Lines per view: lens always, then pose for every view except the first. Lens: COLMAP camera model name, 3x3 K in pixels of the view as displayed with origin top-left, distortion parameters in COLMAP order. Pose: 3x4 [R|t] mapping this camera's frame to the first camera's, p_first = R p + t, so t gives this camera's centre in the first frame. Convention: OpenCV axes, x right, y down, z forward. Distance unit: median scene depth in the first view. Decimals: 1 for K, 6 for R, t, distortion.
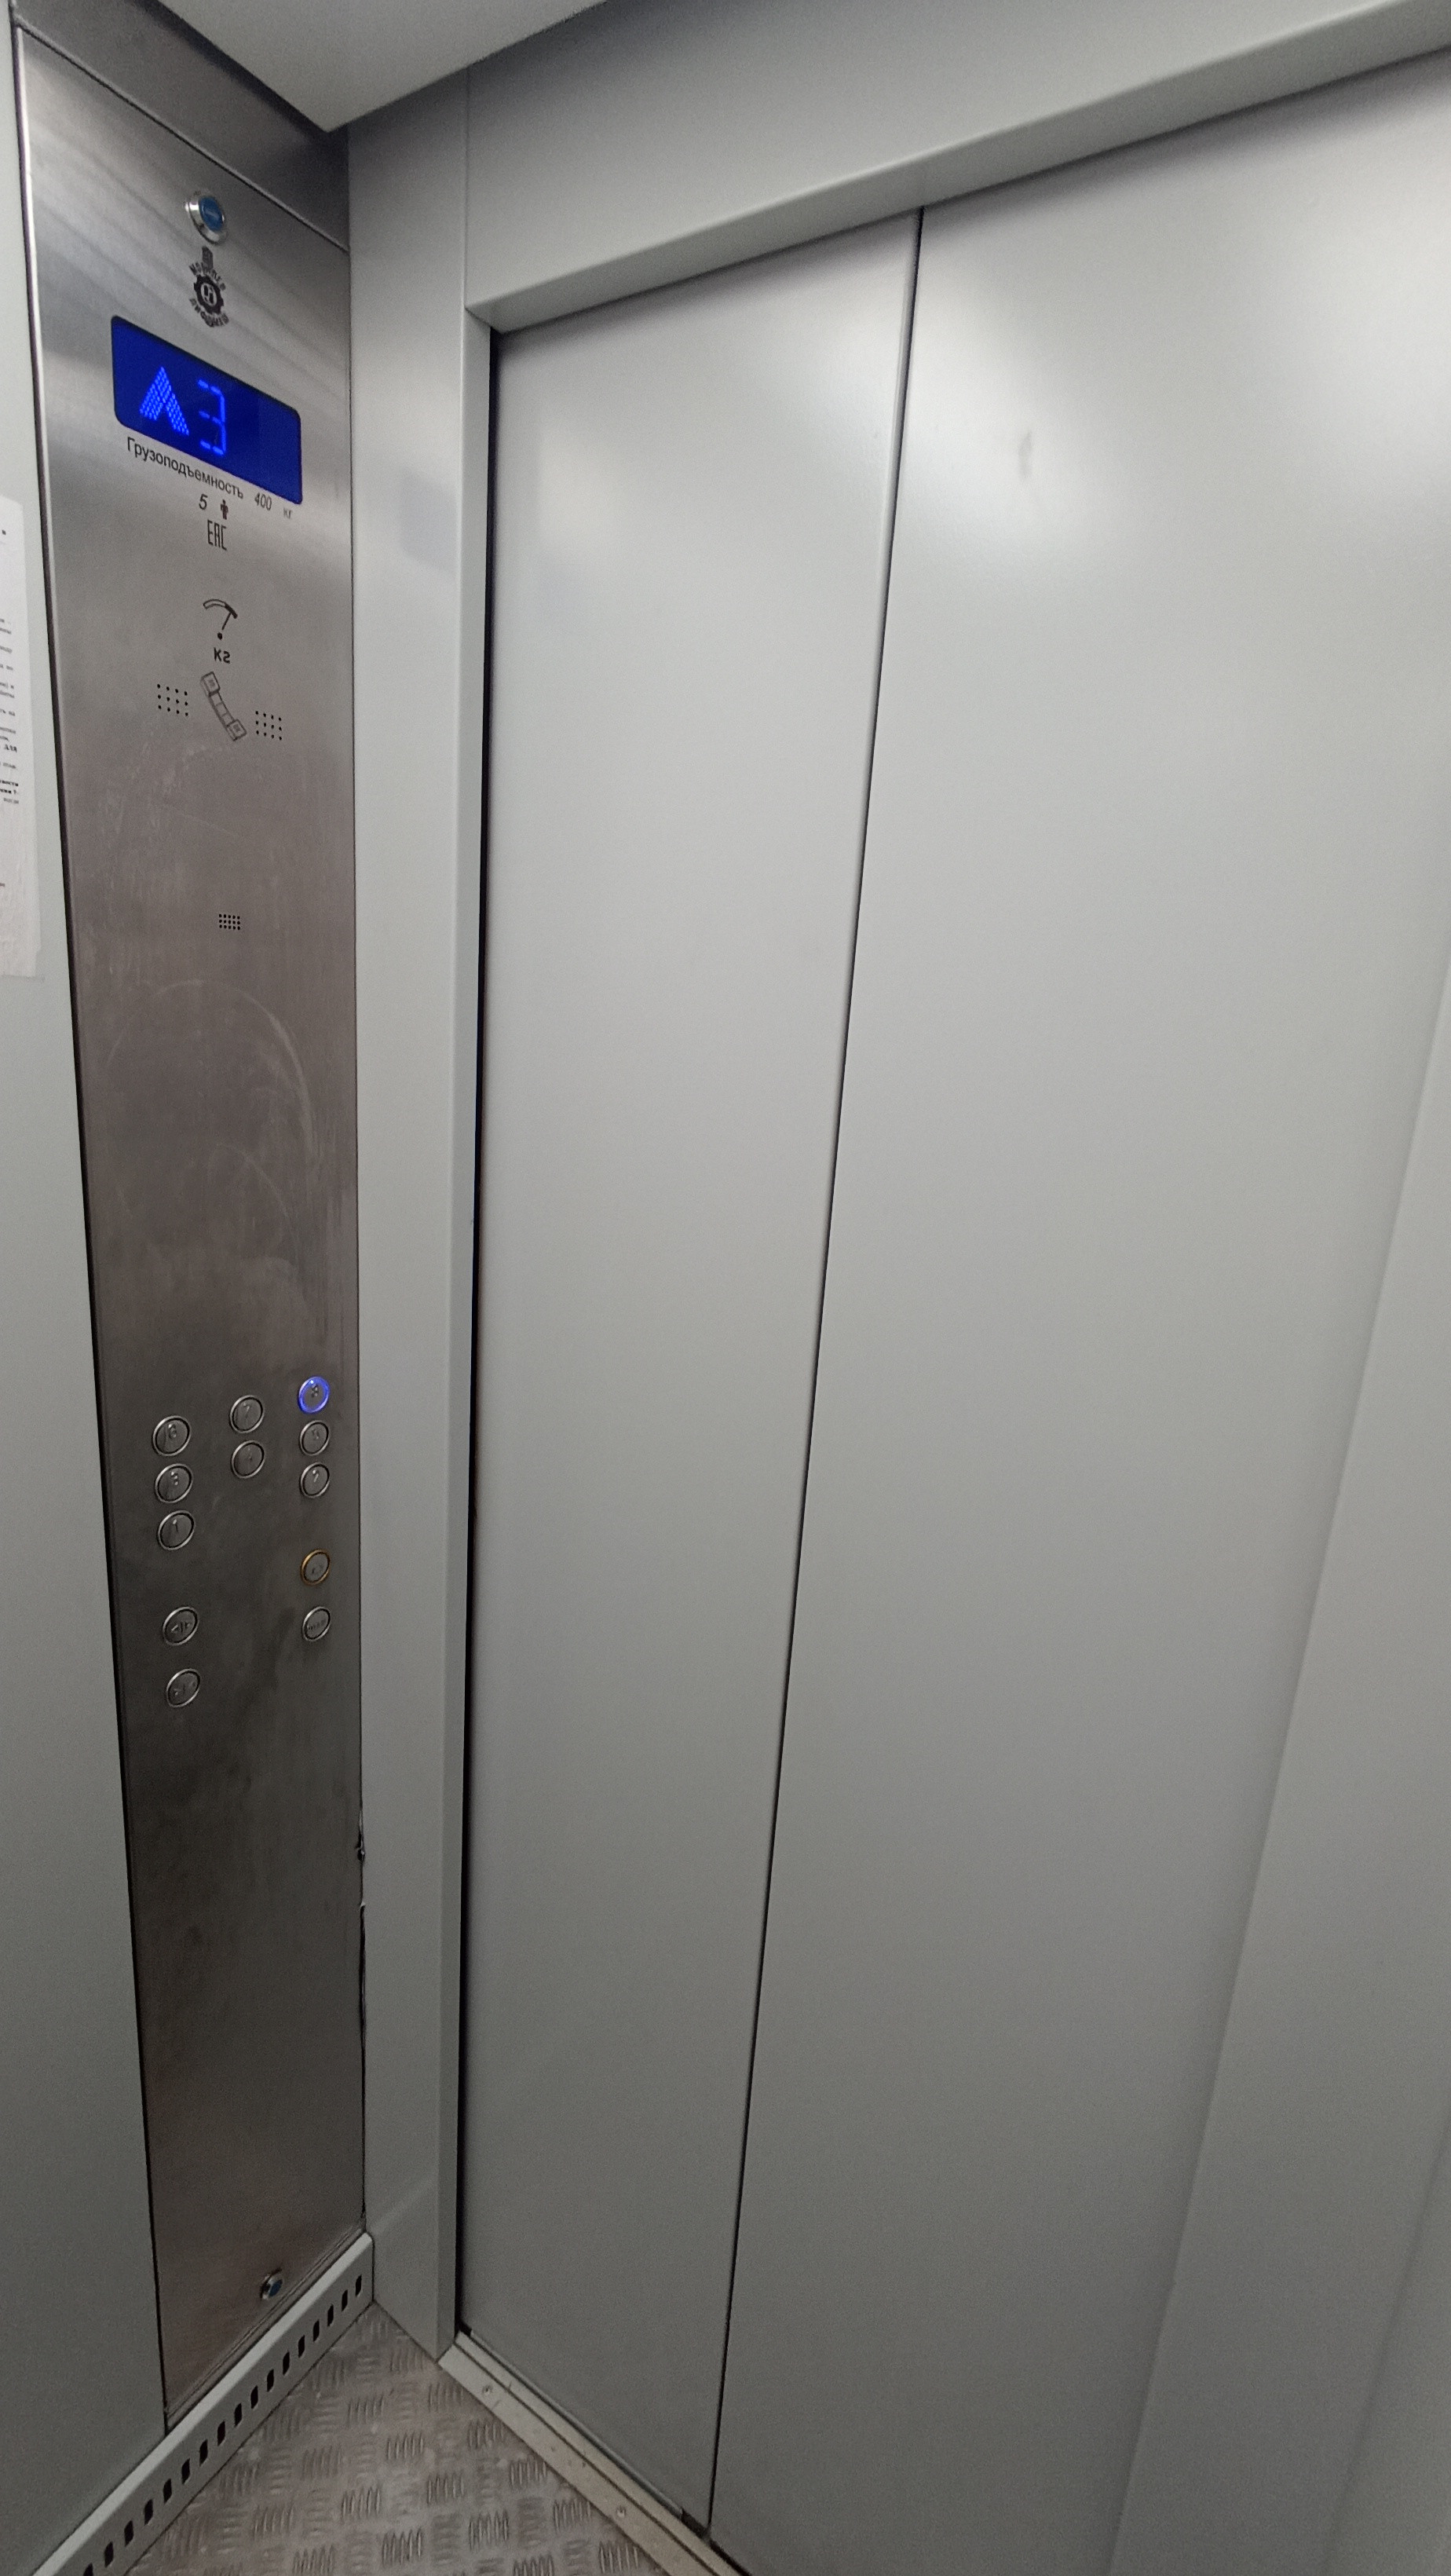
lens RADIAL K [[1172.6, 0, 729.6], [0, 1172.6, 1297.2], [0, 0, 1]] dist [-0.002984, -0.000630]
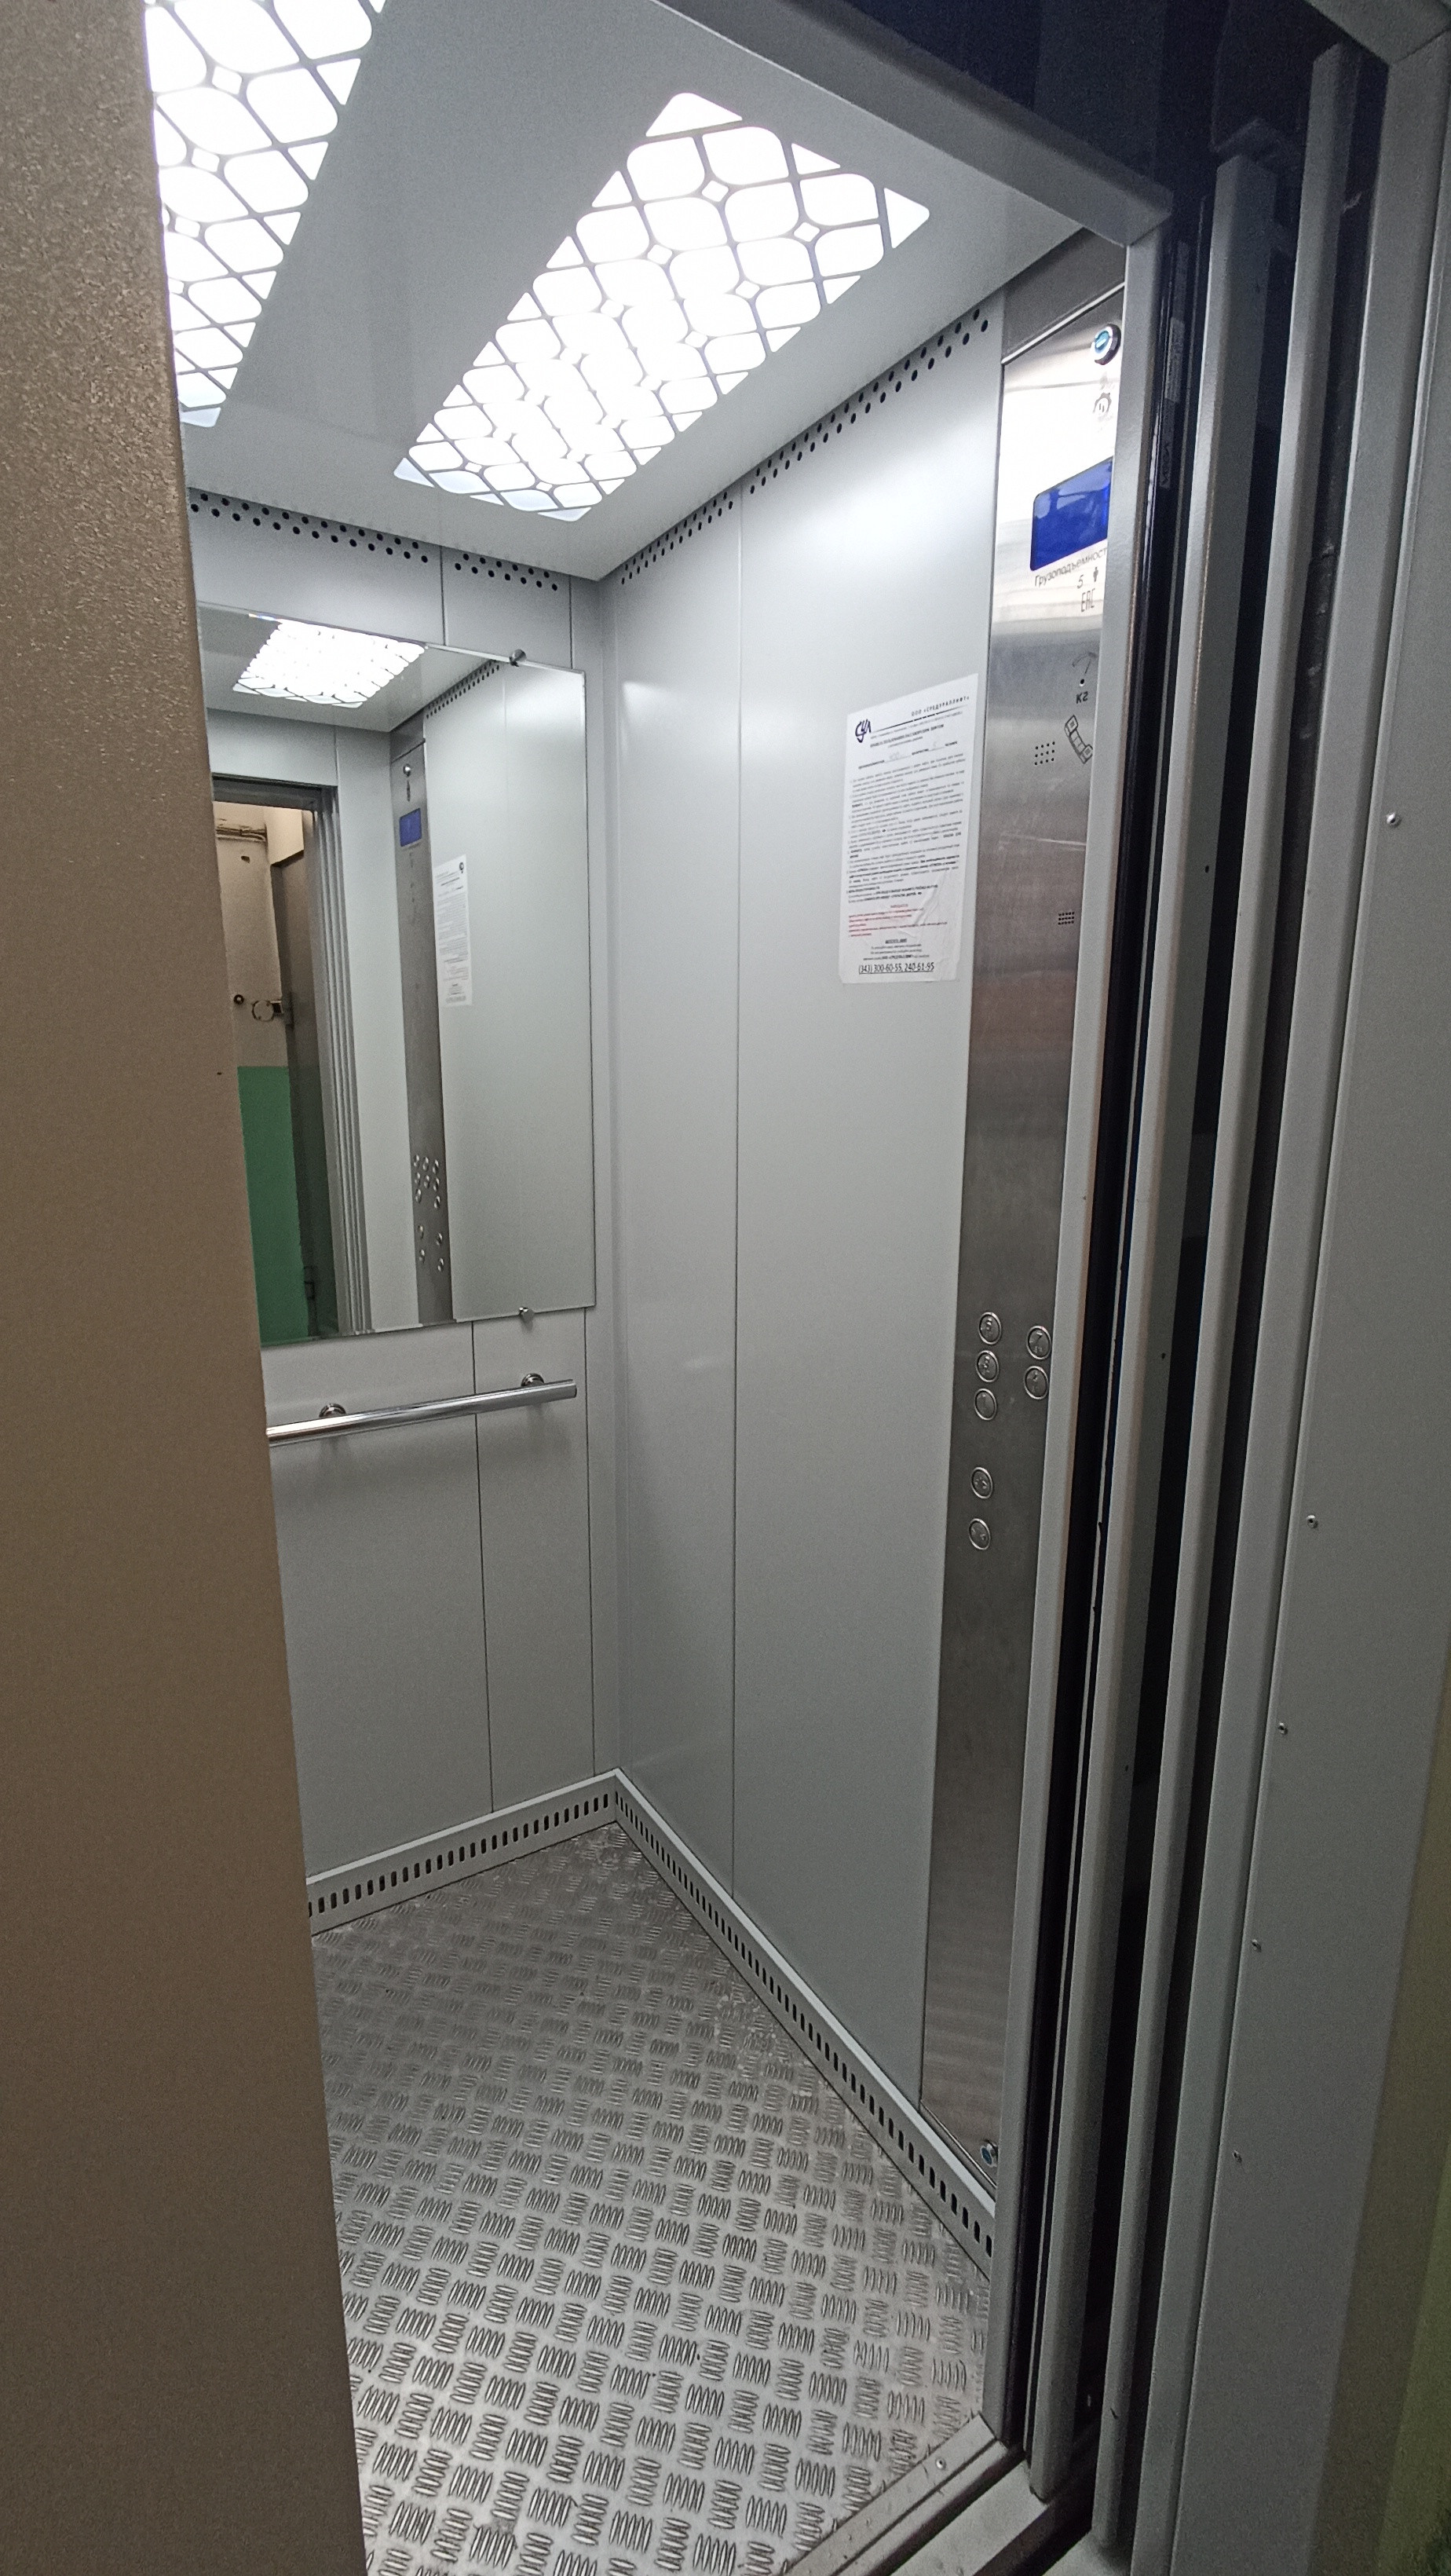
lens RADIAL K [[1172.6, 0, 726.5], [0, 1172.6, 1286.5], [0, 0, 1]] dist [-0.002984, -0.000630]
pose [[-0.424019, 0.116435, -0.898137, 0.834243], [-0.248192, 0.938796, 0.238880, -0.168116], [0.870982, 0.324200, -0.369169, 1.264959]]
